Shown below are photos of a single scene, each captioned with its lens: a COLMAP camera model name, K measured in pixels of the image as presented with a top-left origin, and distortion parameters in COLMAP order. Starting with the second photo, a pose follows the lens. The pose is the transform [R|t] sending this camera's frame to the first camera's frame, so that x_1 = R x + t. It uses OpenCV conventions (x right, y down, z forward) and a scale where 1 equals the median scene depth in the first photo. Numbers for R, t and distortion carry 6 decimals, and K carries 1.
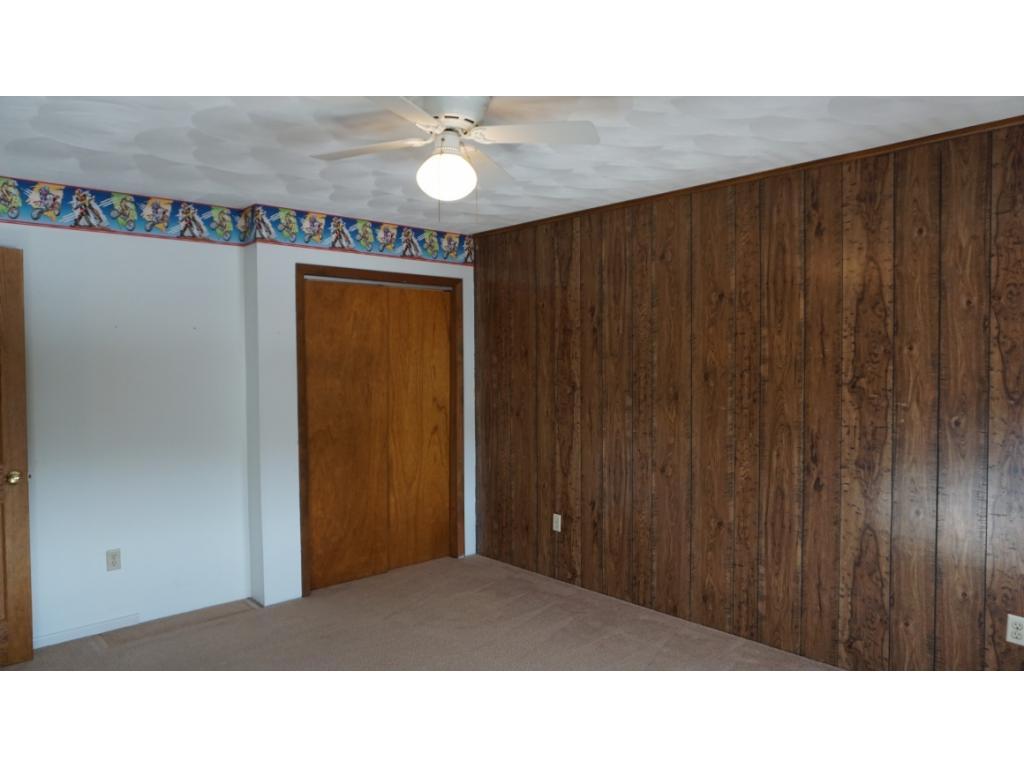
lens RADIAL K [[681.5, 0, 509.6], [0, 681.5, 382.4], [0, 0, 1]] dist [-0.058047, 0.041872]
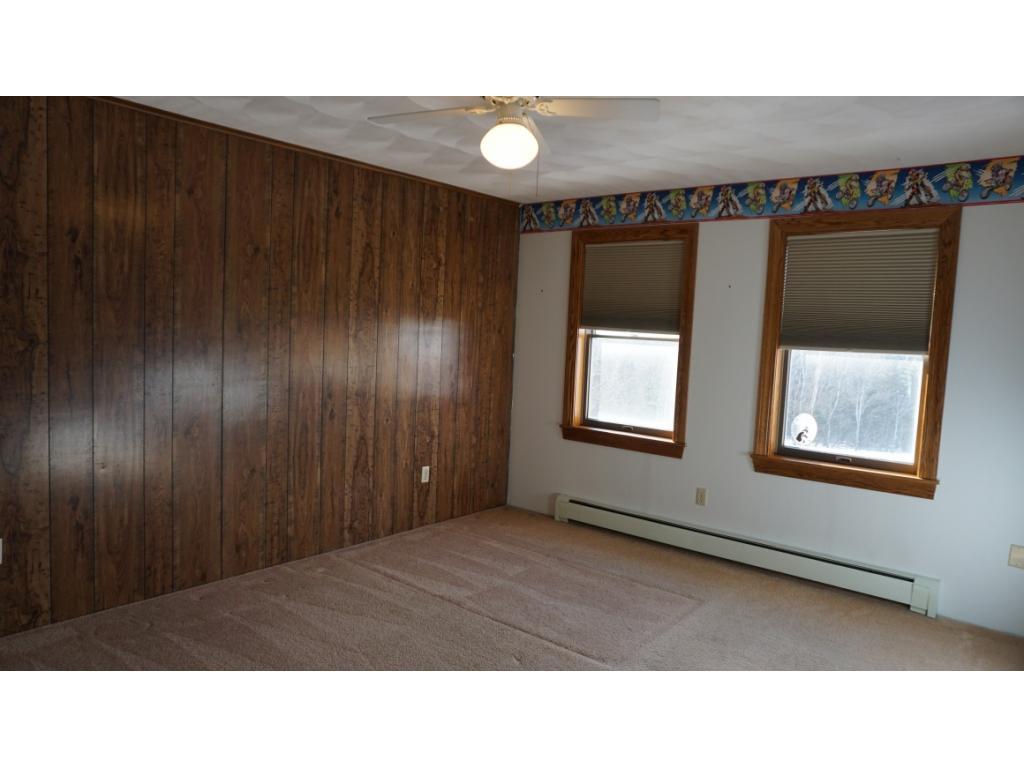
lens RADIAL K [[681.5, 0, 509.6], [0, 681.5, 382.4], [0, 0, 1]] dist [-0.058047, 0.041872]
pose [[-0.131645, -0.085508, 0.987602, -0.791412], [-0.018576, 0.996311, 0.083785, -0.021345], [-0.991123, -0.007316, -0.132748, 0.784246]]
